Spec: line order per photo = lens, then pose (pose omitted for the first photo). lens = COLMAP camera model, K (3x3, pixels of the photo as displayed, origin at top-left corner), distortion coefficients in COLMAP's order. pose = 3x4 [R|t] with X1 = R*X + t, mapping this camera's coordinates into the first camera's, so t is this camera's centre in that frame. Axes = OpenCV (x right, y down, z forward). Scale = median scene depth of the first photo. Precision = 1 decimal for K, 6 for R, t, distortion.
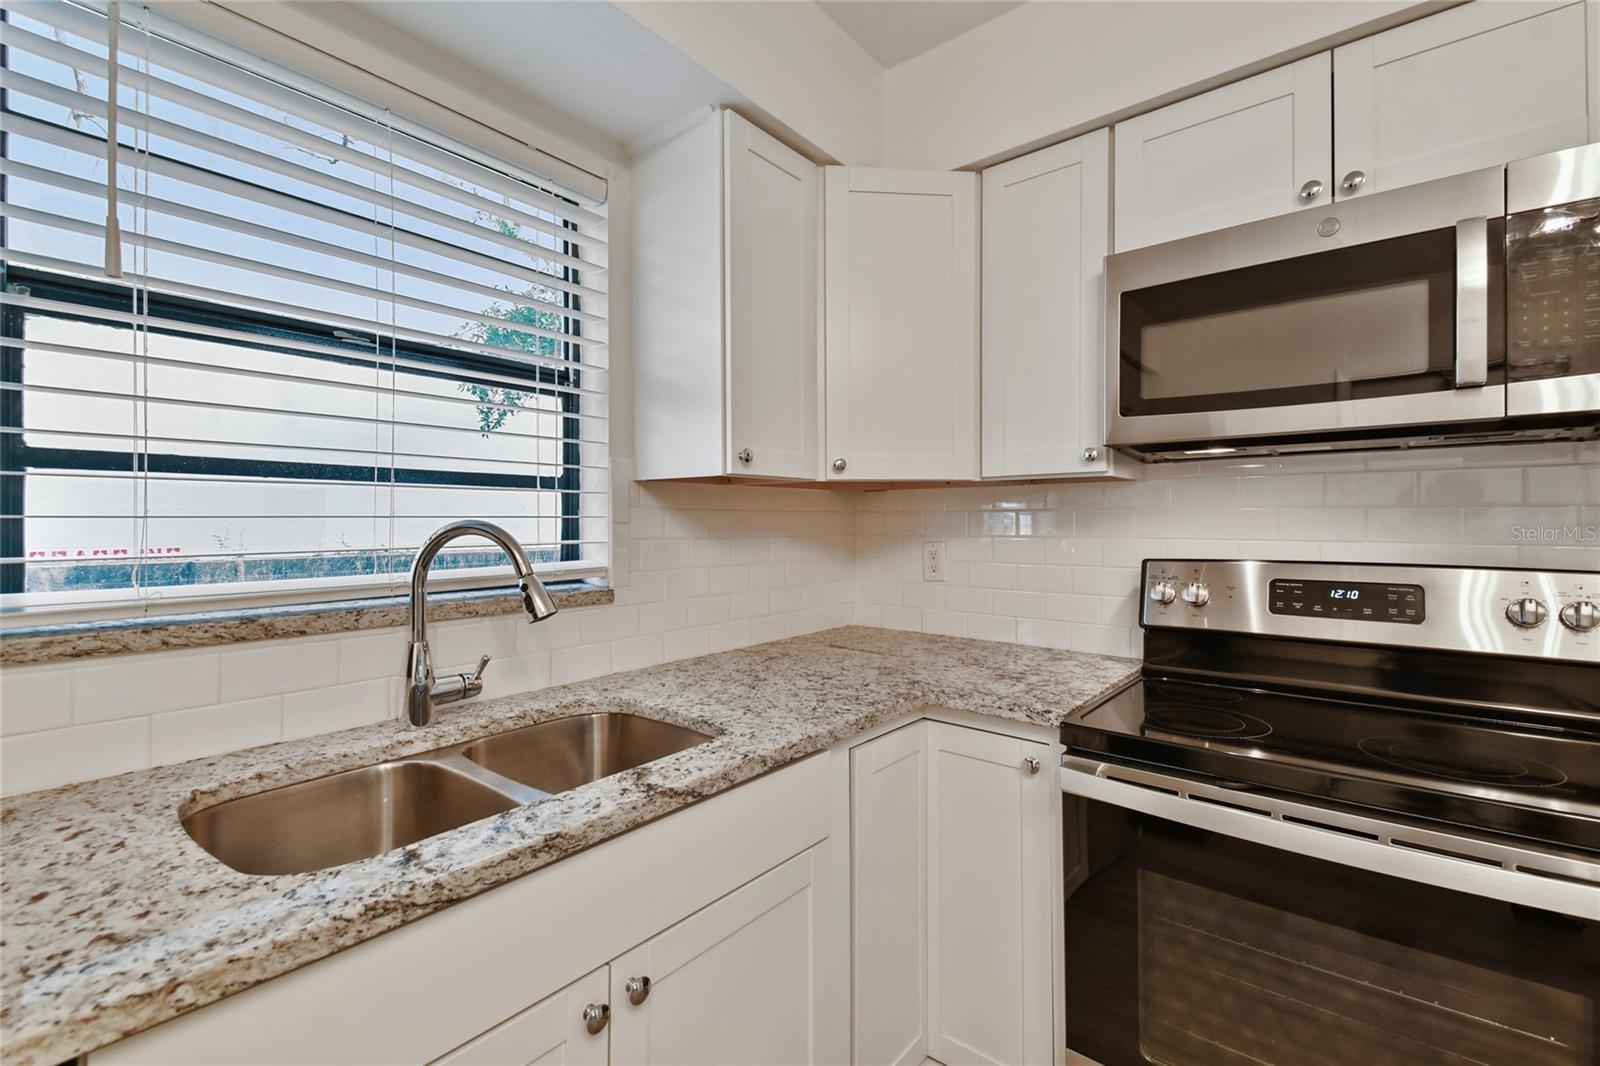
lens RADIAL K [[702.7, 0, 810.8], [0, 702.7, 520.1], [0, 0, 1]] dist [0.050751, -0.021938]
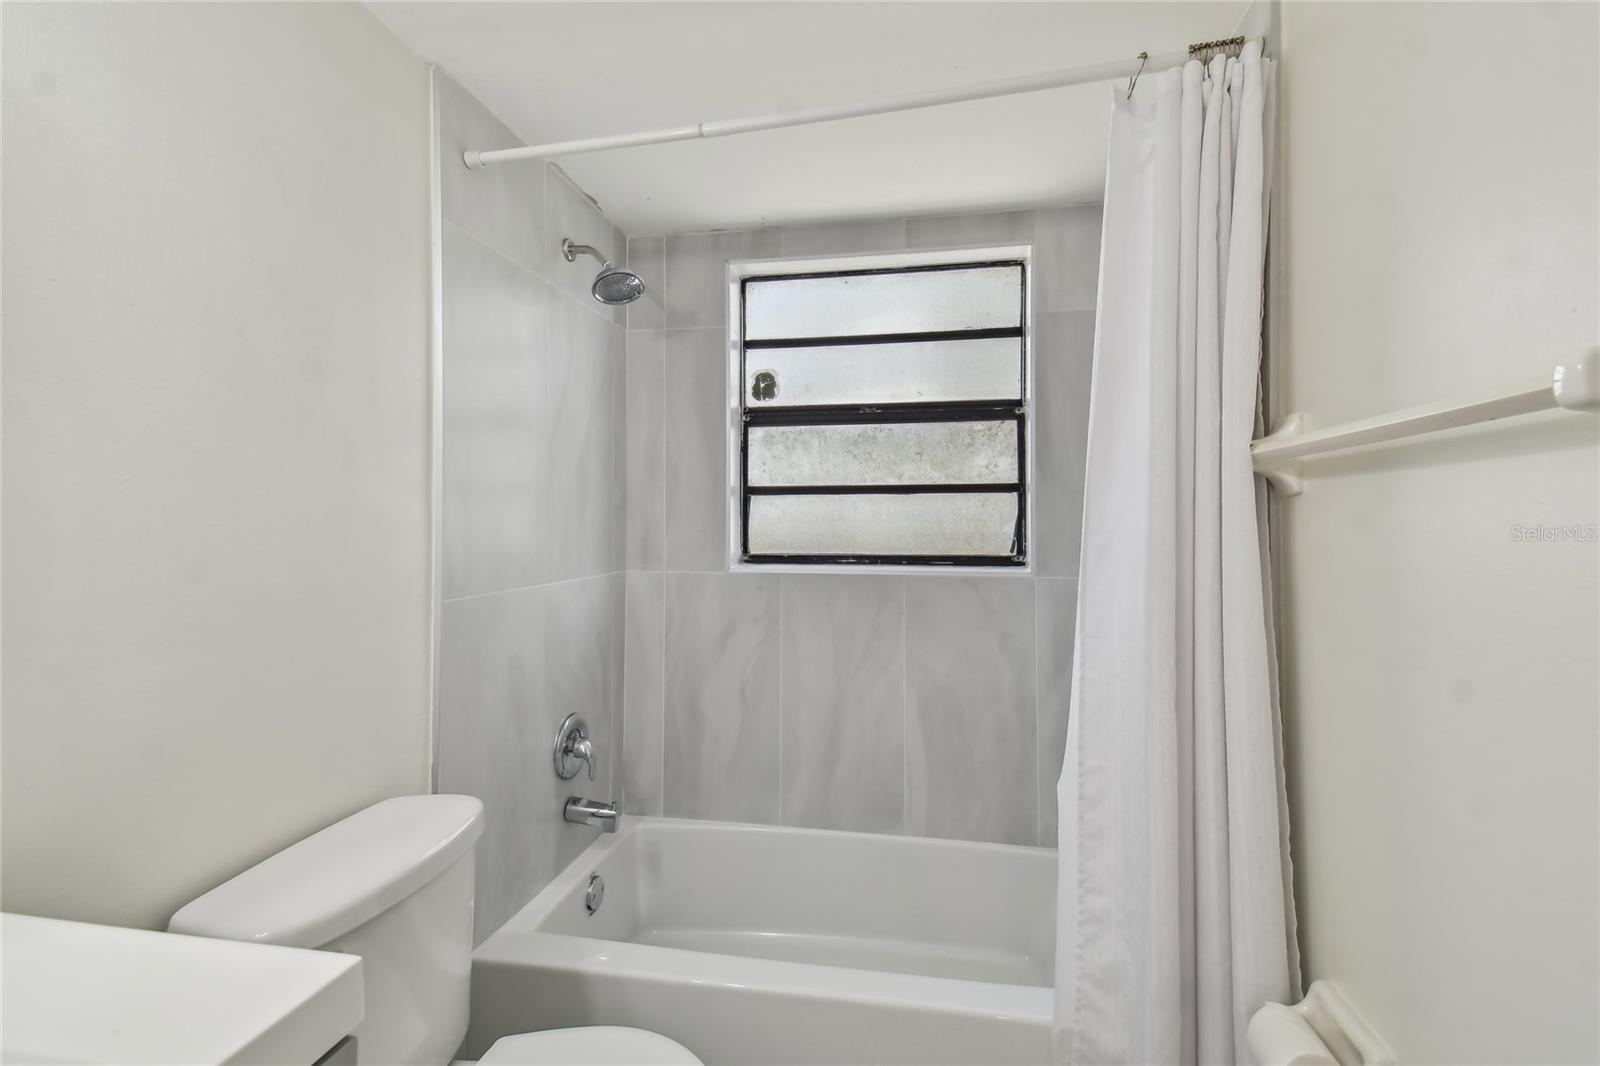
lens RADIAL K [[702.7, 0, 810.8], [0, 702.7, 520.1], [0, 0, 1]] dist [0.050751, -0.021938]
pose [[0.476257, -0.004924, -0.879292, 0.743086], [0.005494, 0.999981, -0.002624, 0.009182], [0.879289, -0.003581, 0.476275, 0.080440]]
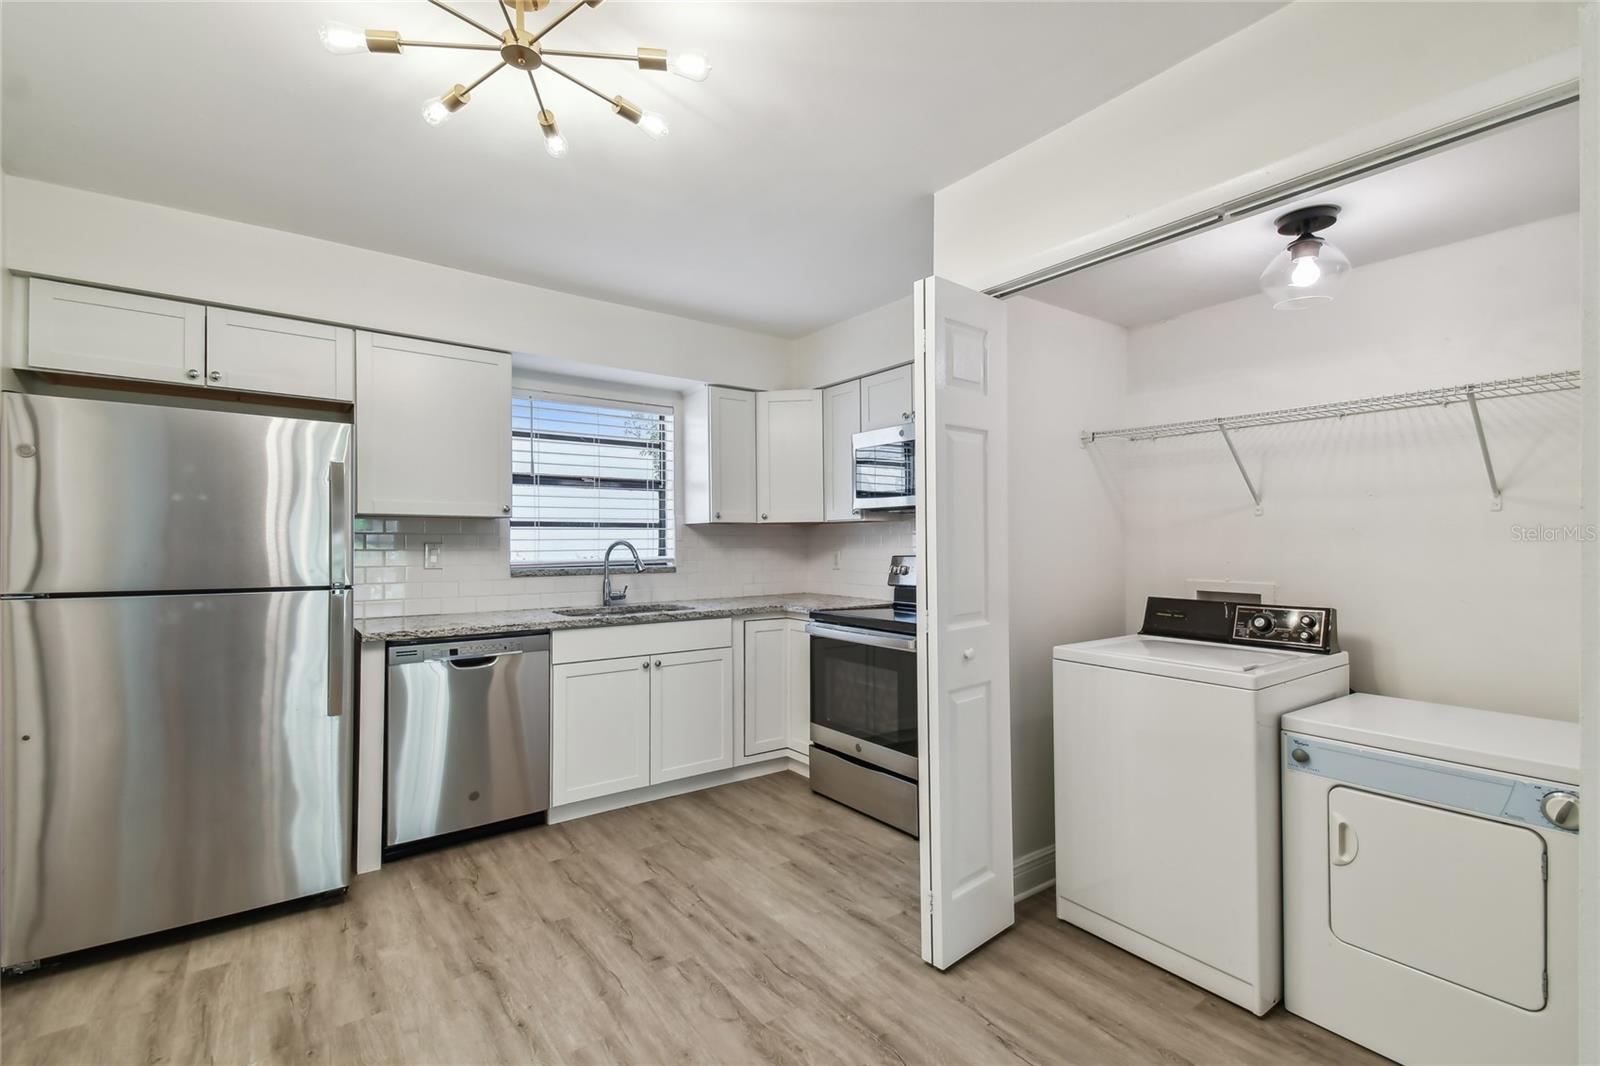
lens RADIAL K [[714.6, 0, 804.4], [0, 714.6, 539.6], [0, 0, 1]] dist [0.050852, -0.023819]
pose [[0.967257, -0.004939, -0.253751, 0.998549], [0.005046, 0.999987, -0.000227, 0.001407], [0.253748, -0.001061, 0.967270, -1.672650]]
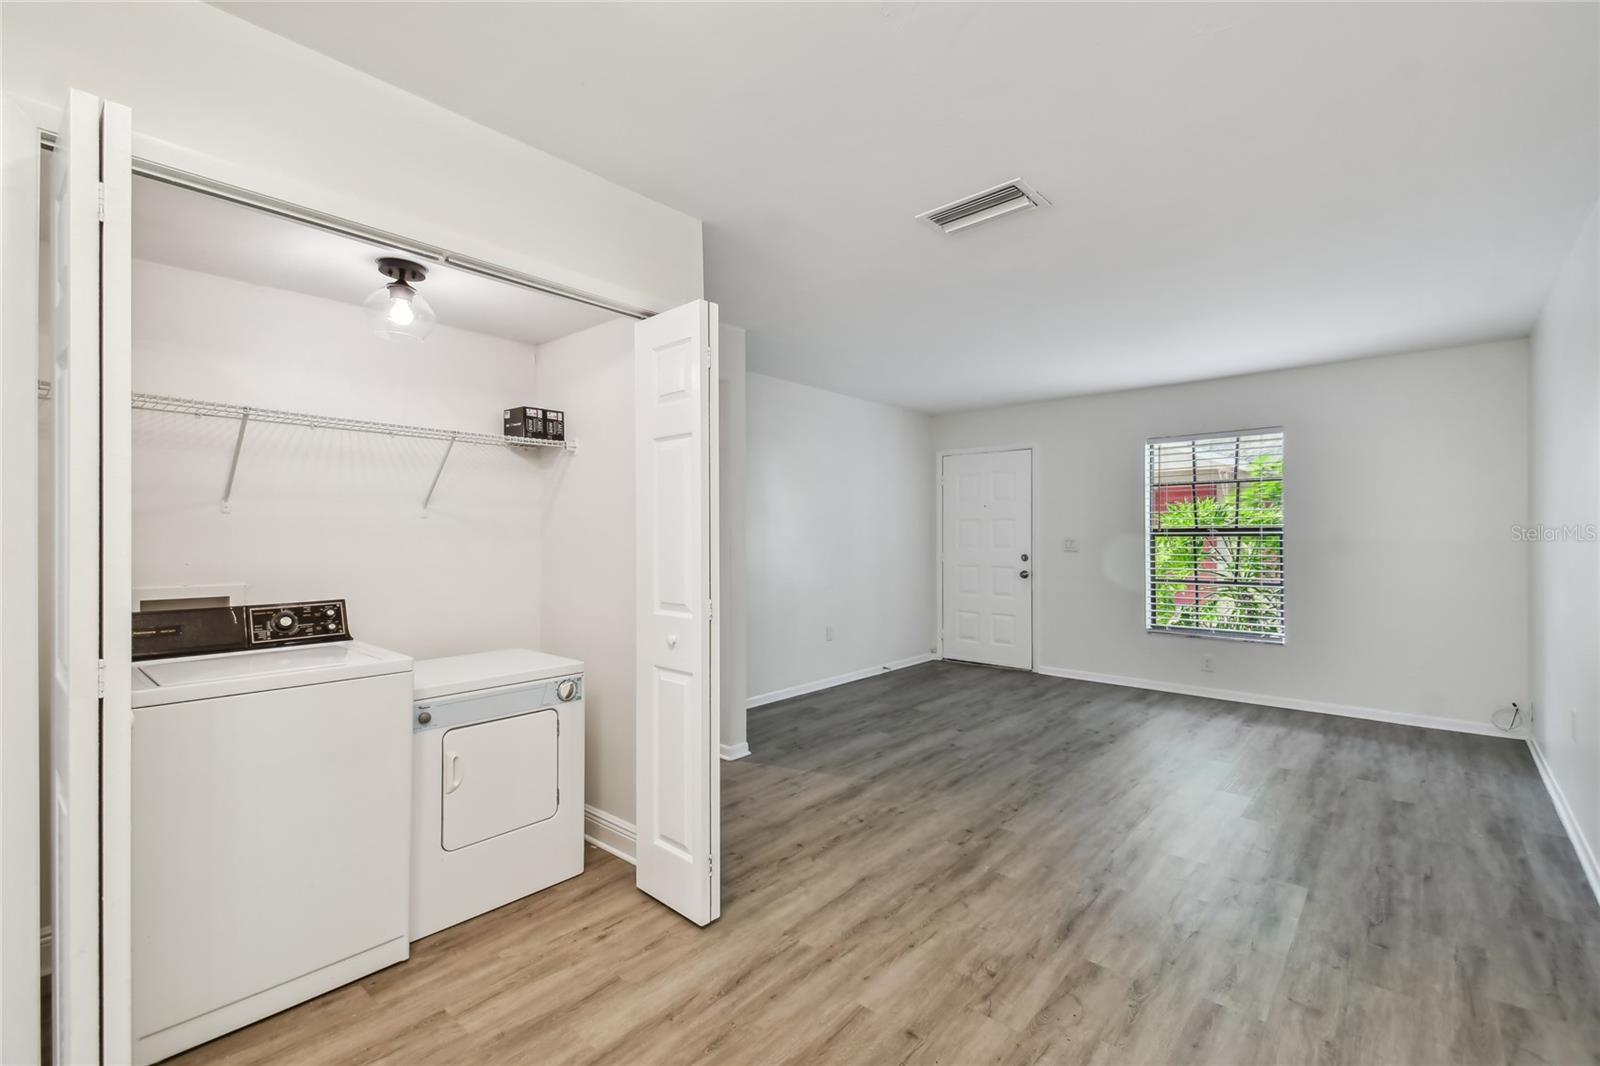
lens RADIAL K [[700.6, 0, 808.3], [0, 700.6, 531.0], [0, 0, 1]] dist [0.050675, -0.024635]
pose [[0.034540, 0.003461, 0.999397, -0.066359], [0.002074, 0.999992, -0.003535, -0.002302], [-0.999401, 0.002195, 0.034532, -1.006281]]
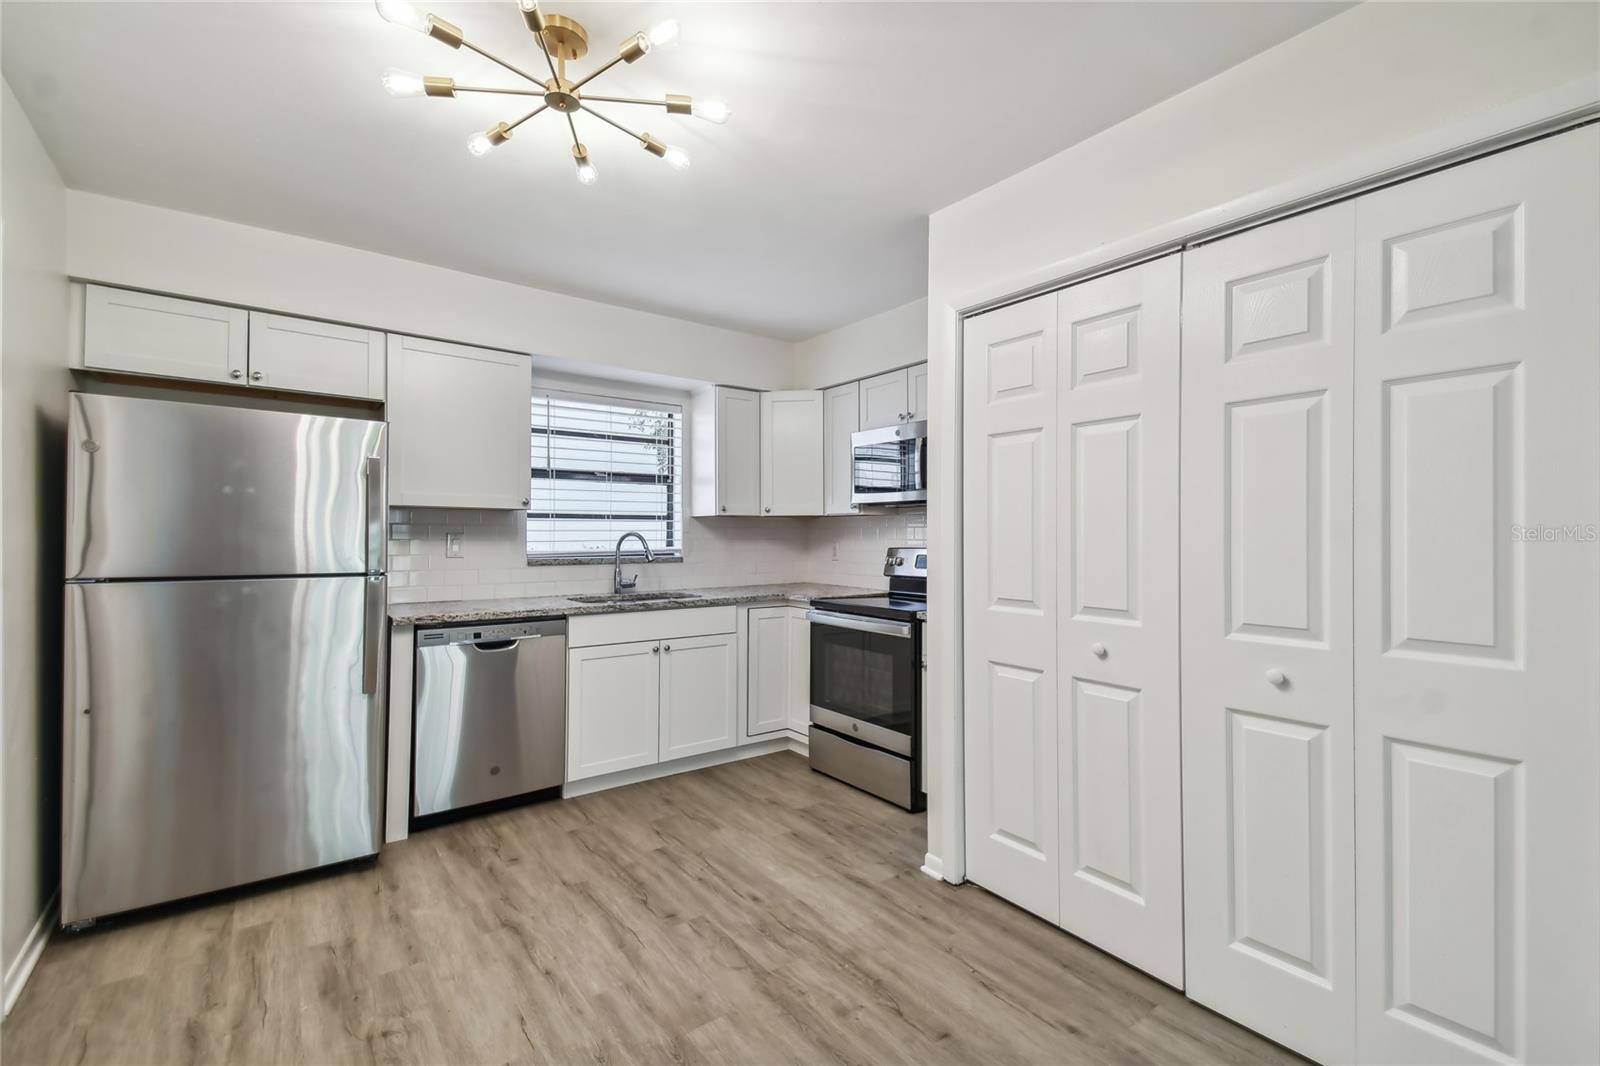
lens RADIAL K [[700.6, 0, 808.3], [0, 700.6, 531.0], [0, 0, 1]] dist [0.050675, -0.024635]
pose [[0.969715, 0.000727, -0.244236, 1.010558], [-0.001130, 0.999998, -0.001509, 0.000629], [0.244235, 0.001740, 0.969715, -1.783444]]
